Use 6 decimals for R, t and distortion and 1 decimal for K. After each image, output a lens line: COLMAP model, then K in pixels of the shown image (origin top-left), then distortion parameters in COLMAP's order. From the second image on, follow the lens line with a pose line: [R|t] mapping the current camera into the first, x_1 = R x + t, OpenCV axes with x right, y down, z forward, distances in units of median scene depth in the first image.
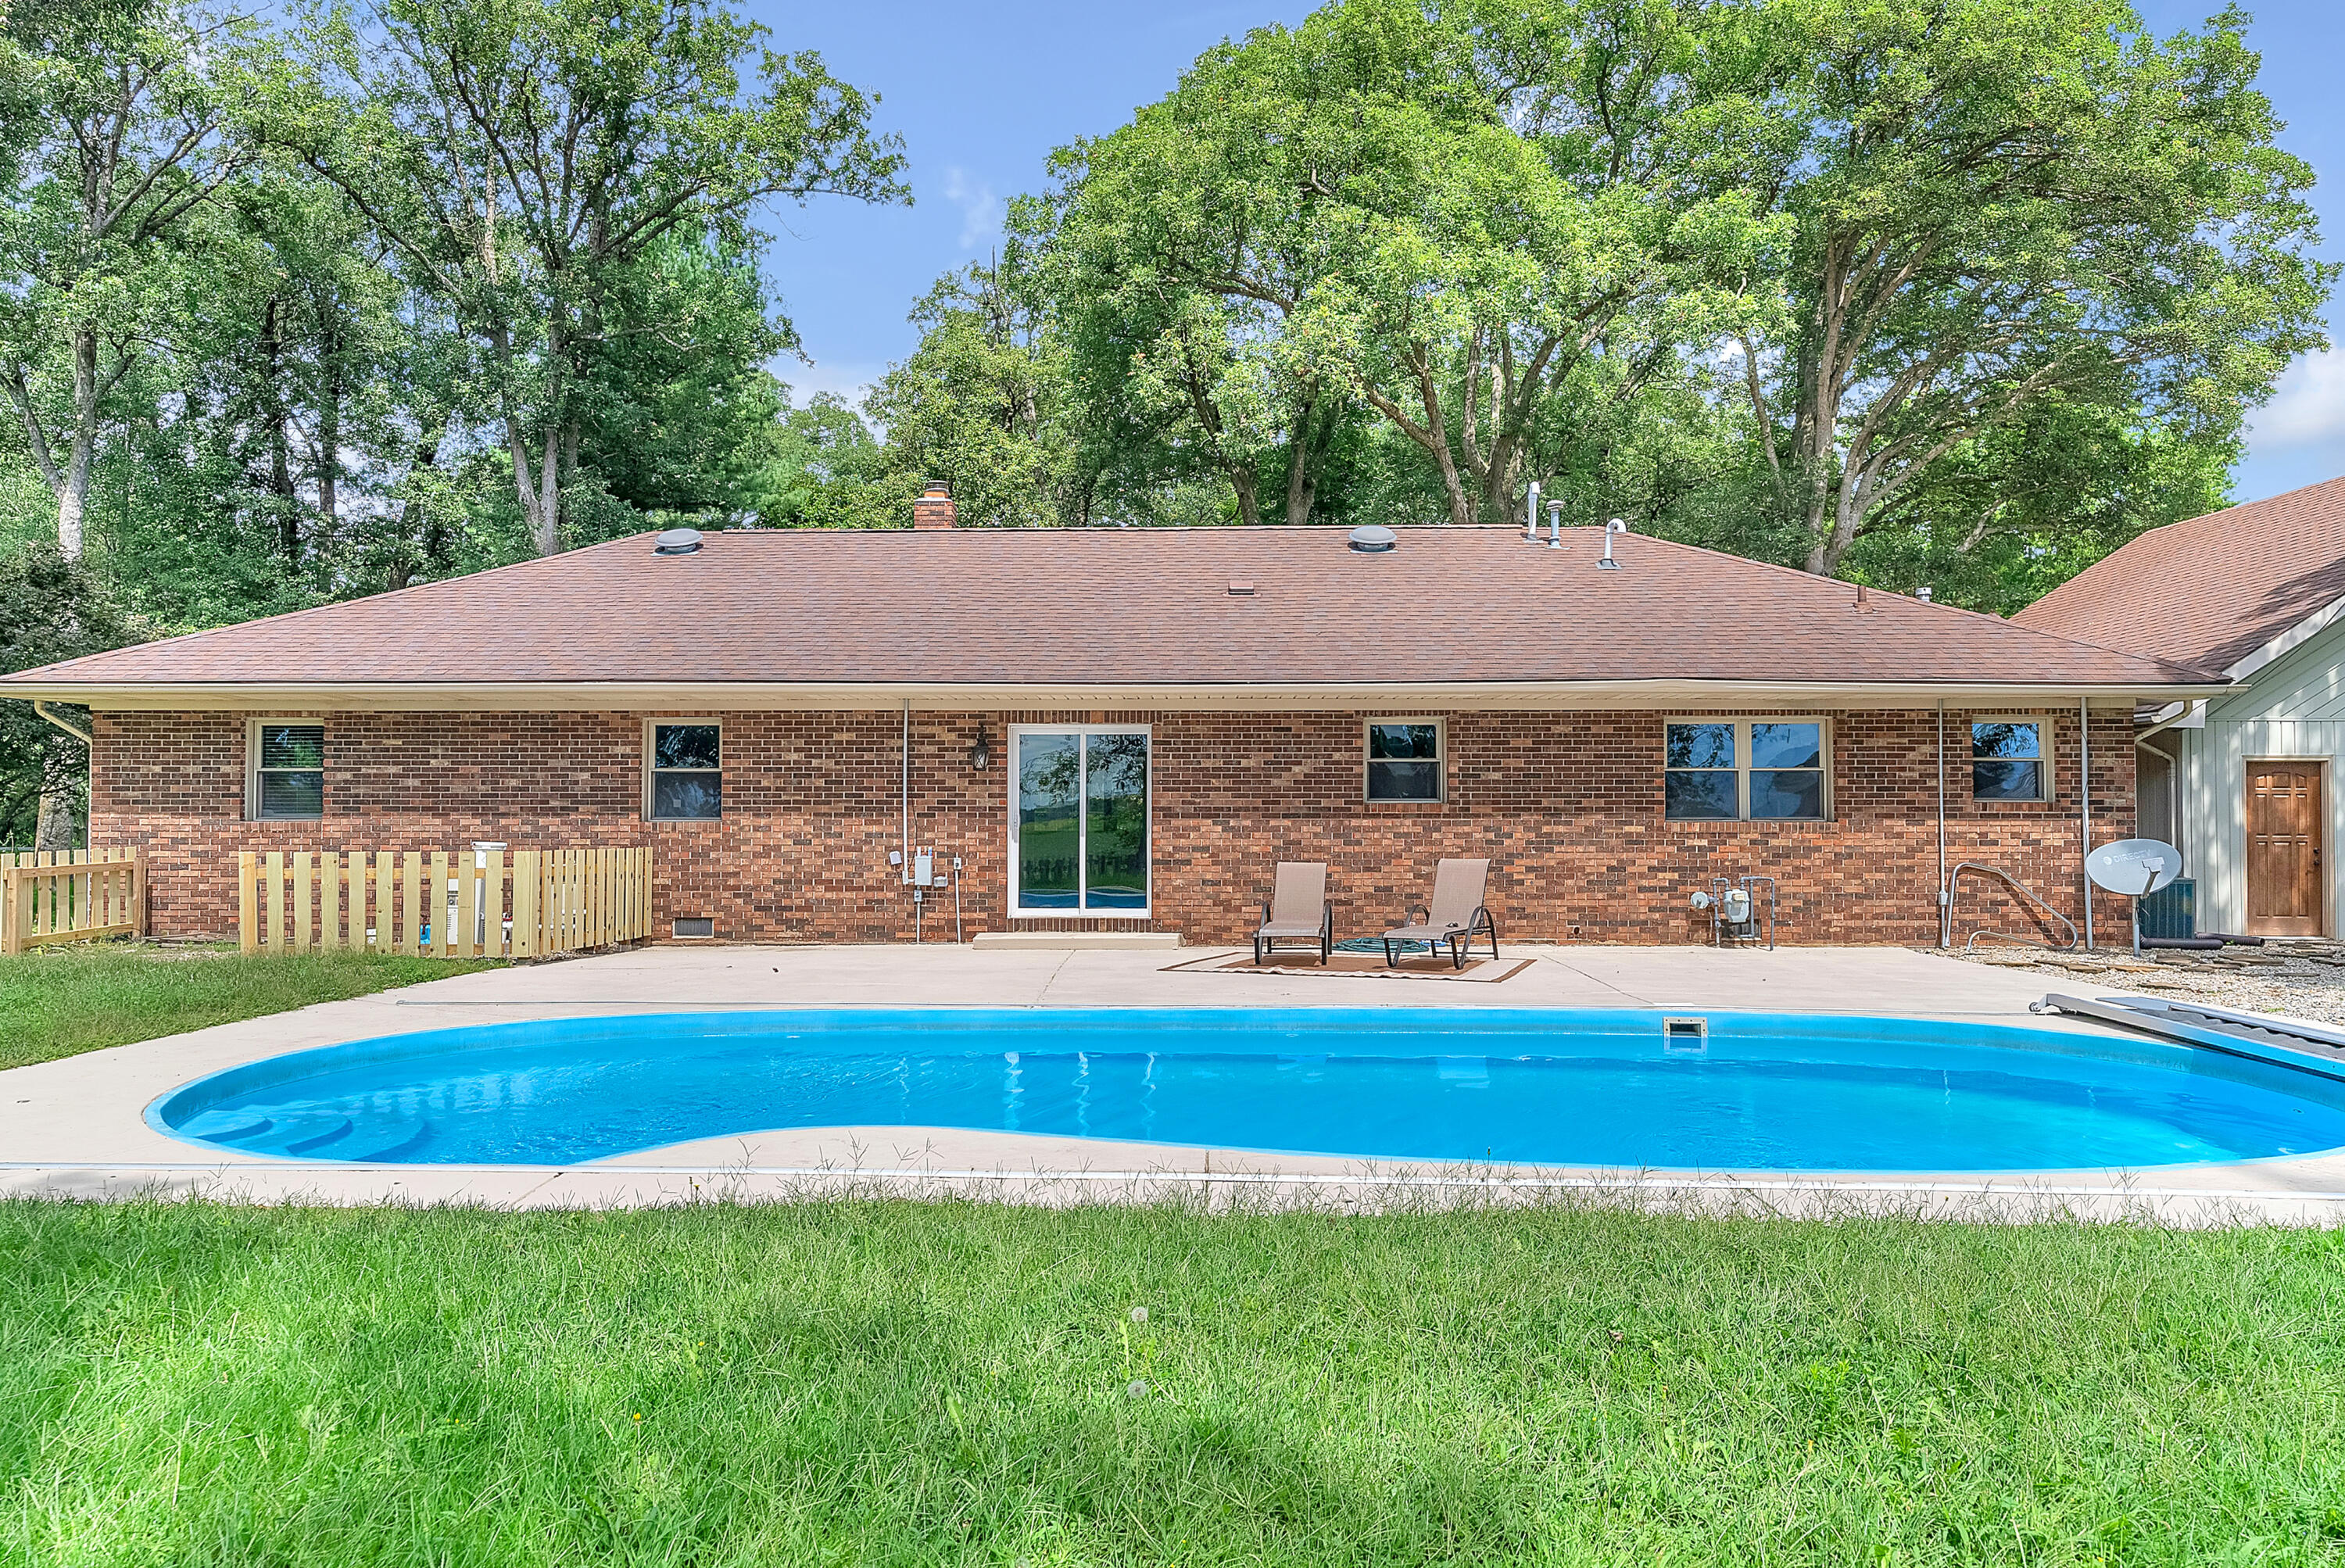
lens RADIAL K [[1477.0, 0, 1172.5], [0, 1477.0, 784.0], [0, 0, 1]] dist [-0.005317, 0.002844]
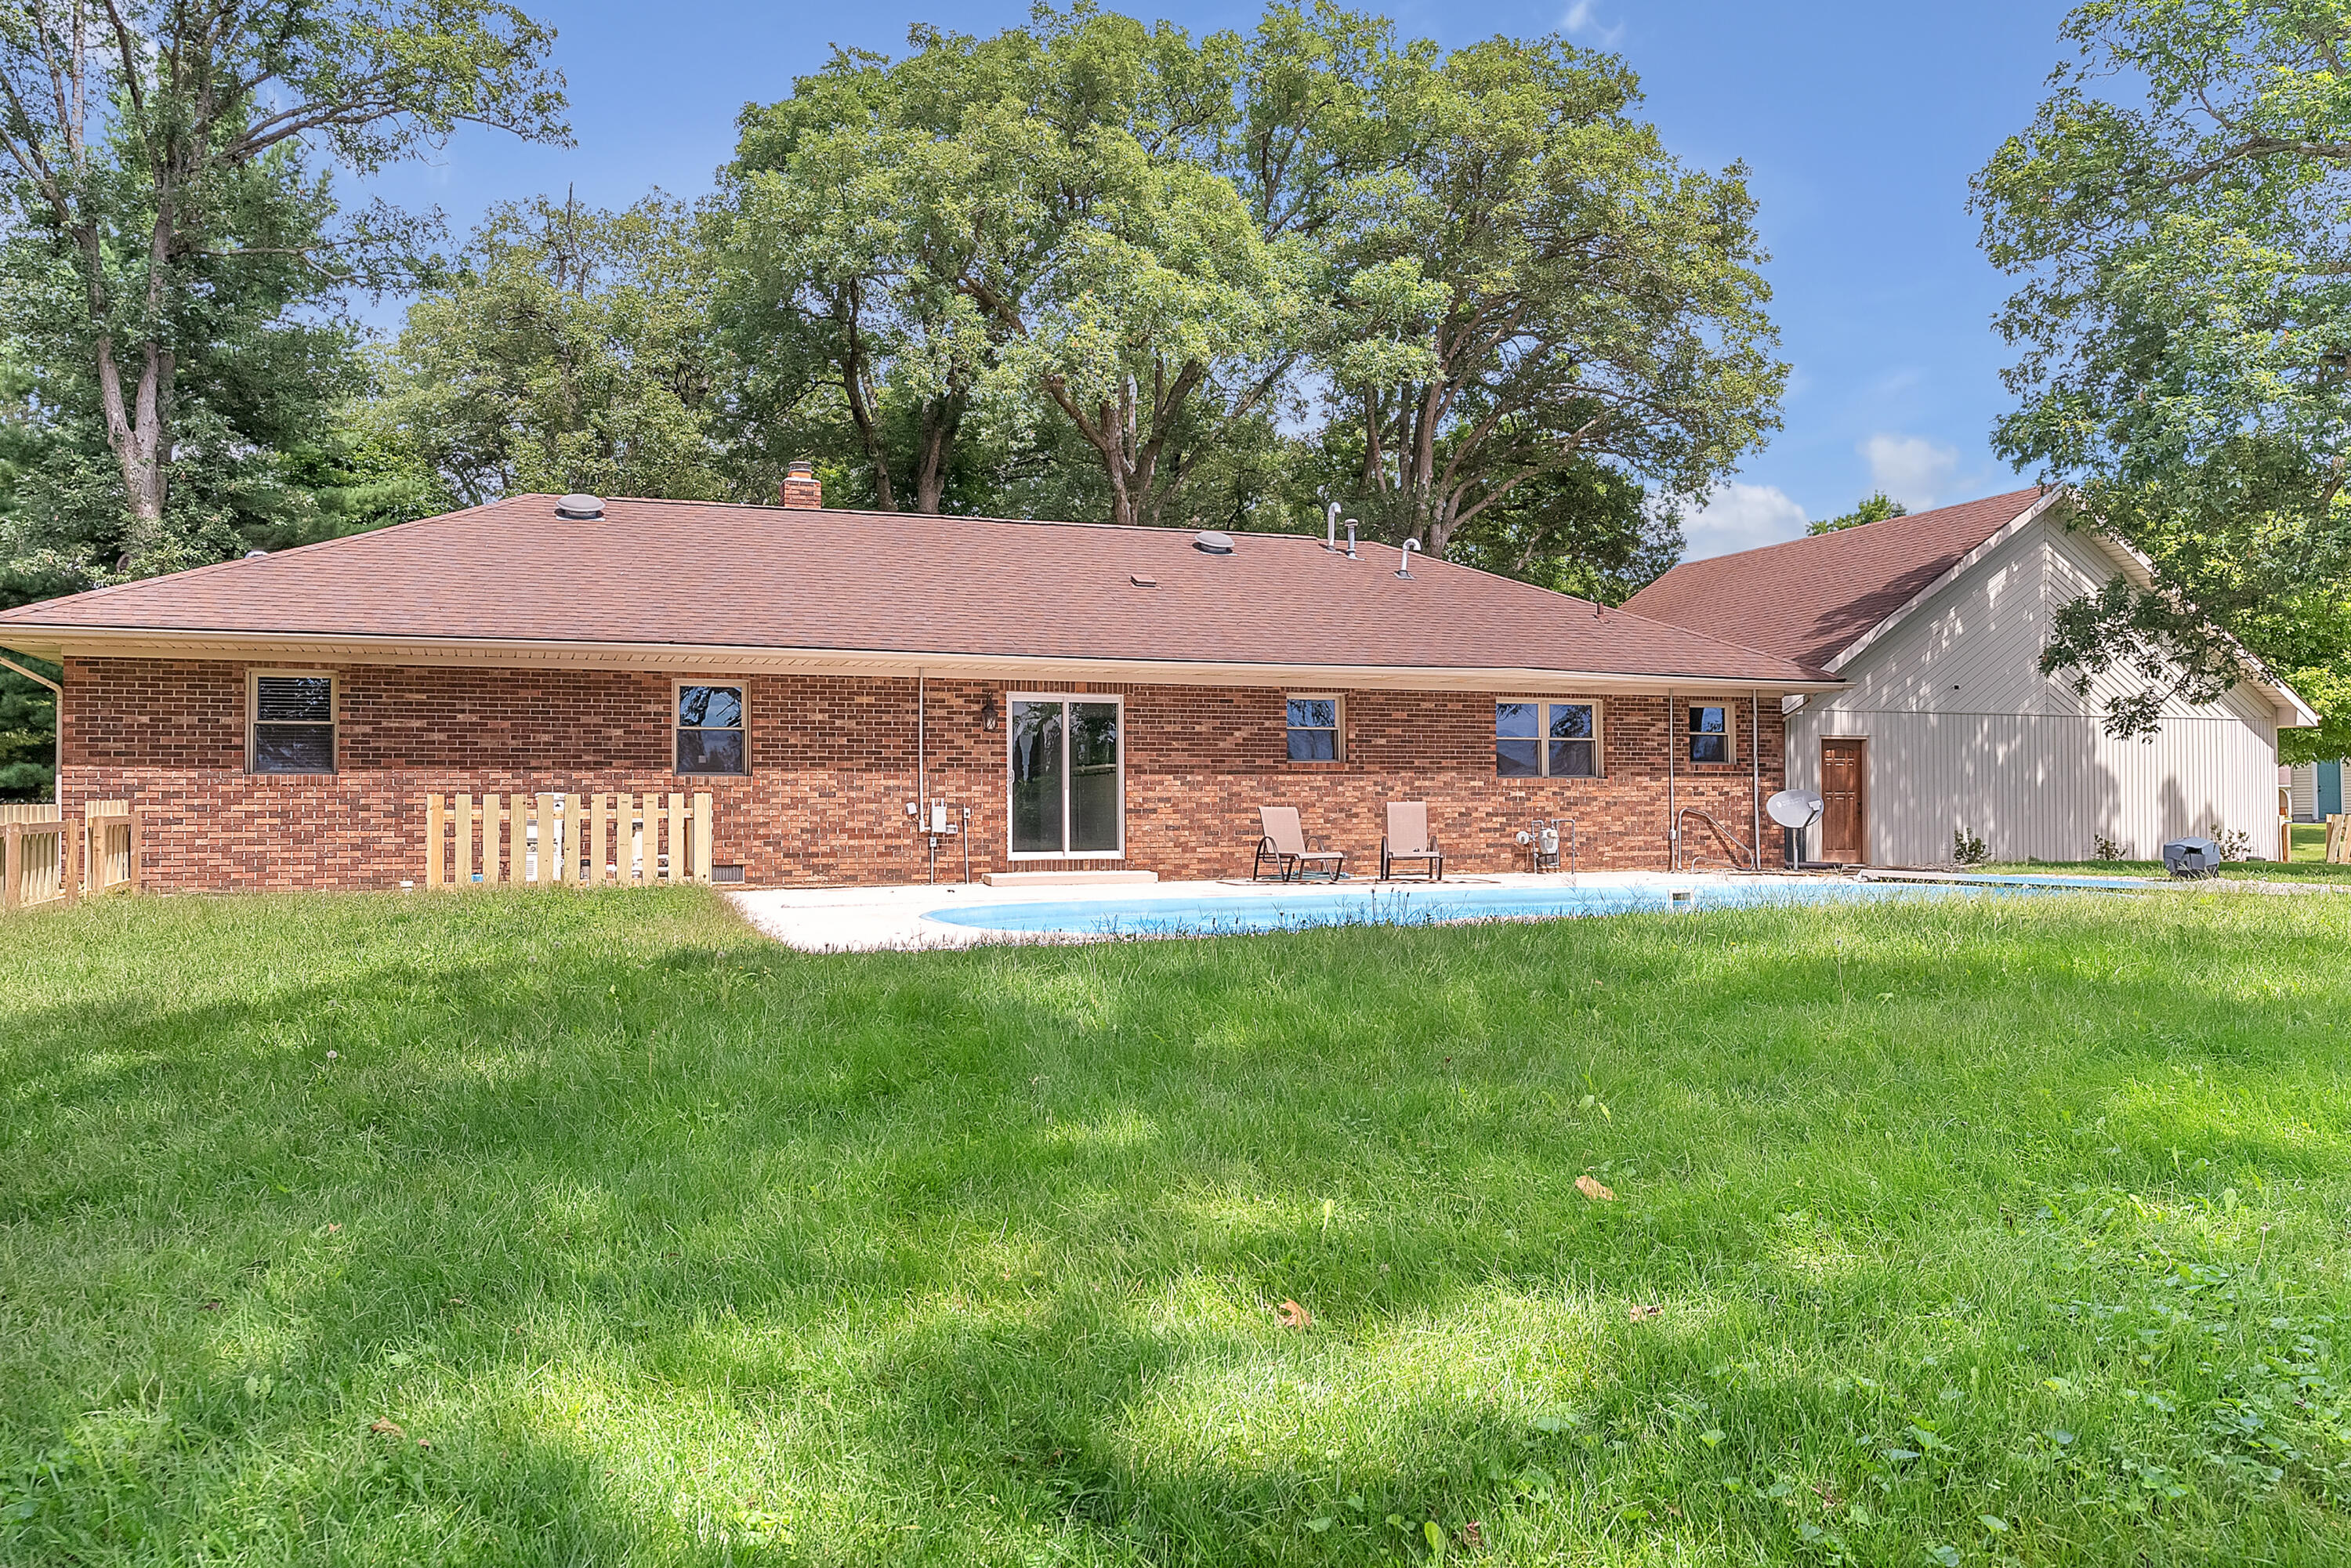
lens RADIAL K [[1579.5, 0, 1175.5], [0, 1579.5, 784.0], [0, 0, 1]] dist [-0.010225, -0.001884]
pose [[0.931352, 0.000869, 0.364120, -0.437180], [-0.001813, 0.999996, 0.002251, 0.028203], [-0.364117, -0.002757, 0.931349, -0.192718]]
